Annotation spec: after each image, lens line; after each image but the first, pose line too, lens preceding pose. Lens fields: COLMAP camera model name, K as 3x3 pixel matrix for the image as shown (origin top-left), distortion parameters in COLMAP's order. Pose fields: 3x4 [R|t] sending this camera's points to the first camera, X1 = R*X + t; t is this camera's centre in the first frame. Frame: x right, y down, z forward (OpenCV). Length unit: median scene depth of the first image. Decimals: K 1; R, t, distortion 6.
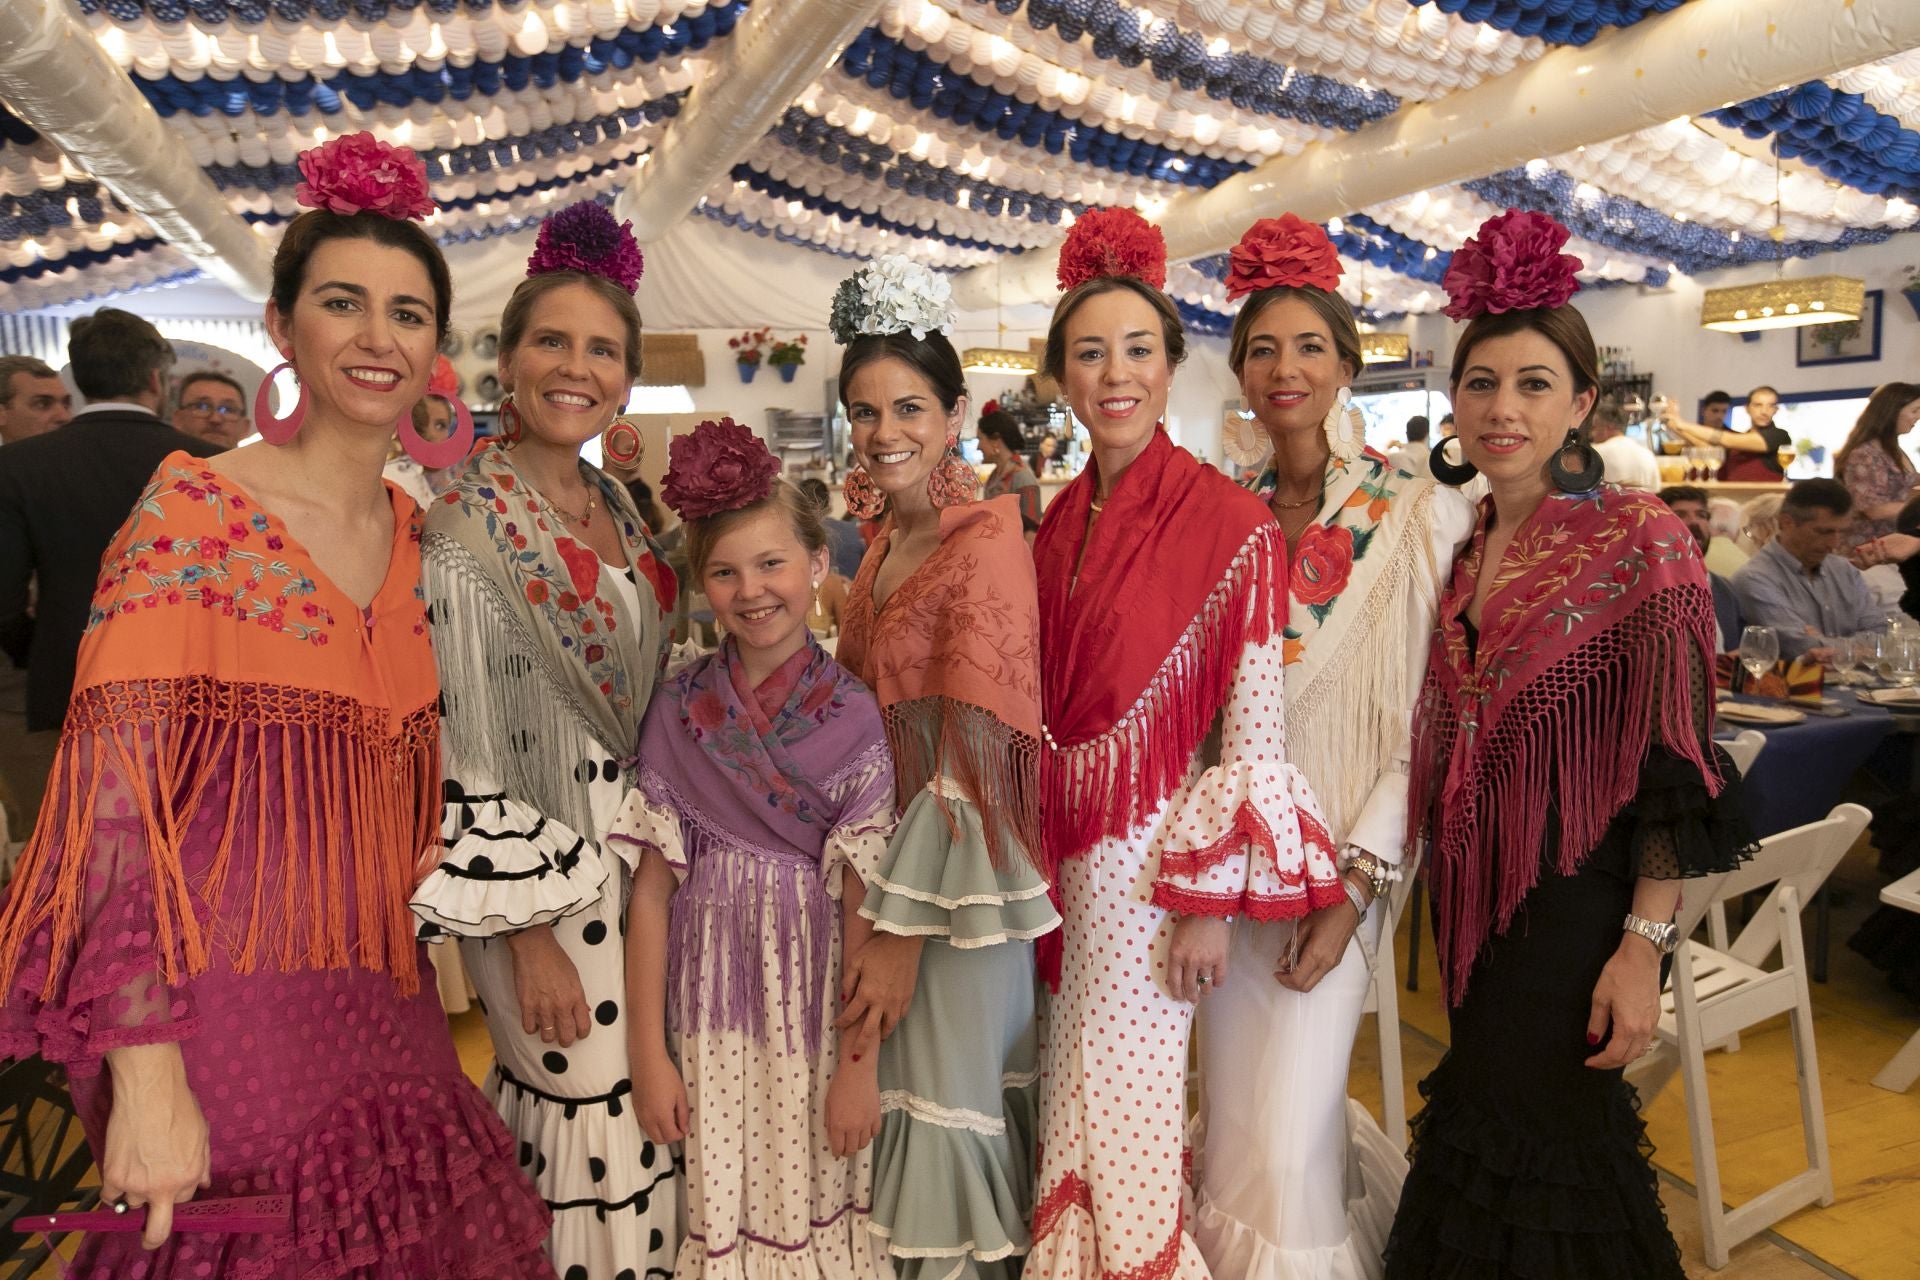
lens RADIAL K [[1299.9, 0, 946.4], [0, 1299.9, 616.2], [0, 0, 1]] dist [-0.038750, 0.069255]
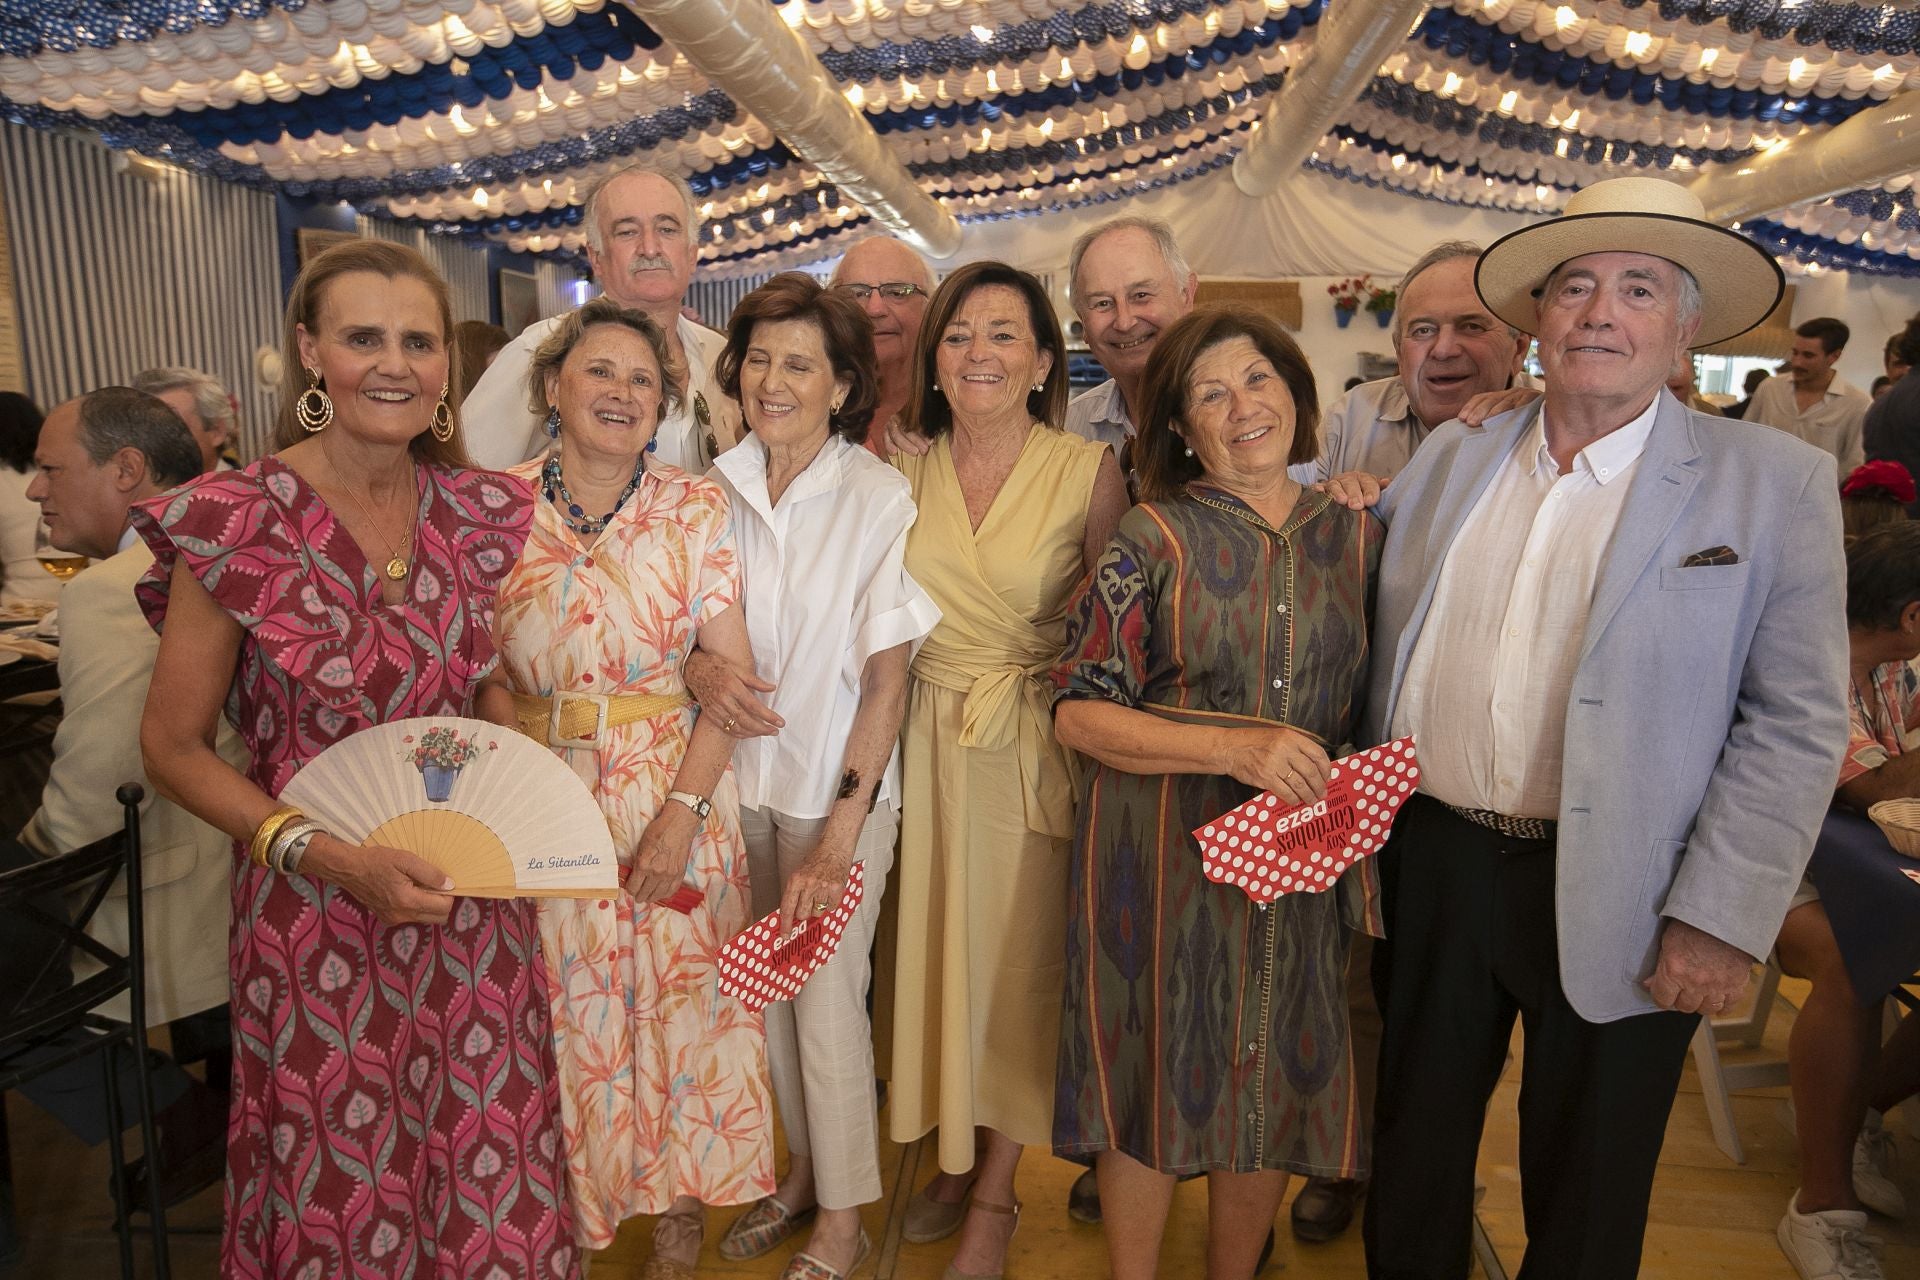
lens RADIAL K [[1299.9, 0, 946.4], [0, 1299.9, 616.2], [0, 0, 1]] dist [-0.038750, 0.069255]
pose [[0.886395, 0.107333, -0.450316, 0.092955], [-0.085970, 0.993995, 0.067698, 0.016156], [0.454878, -0.021293, 0.890299, -0.144325]]
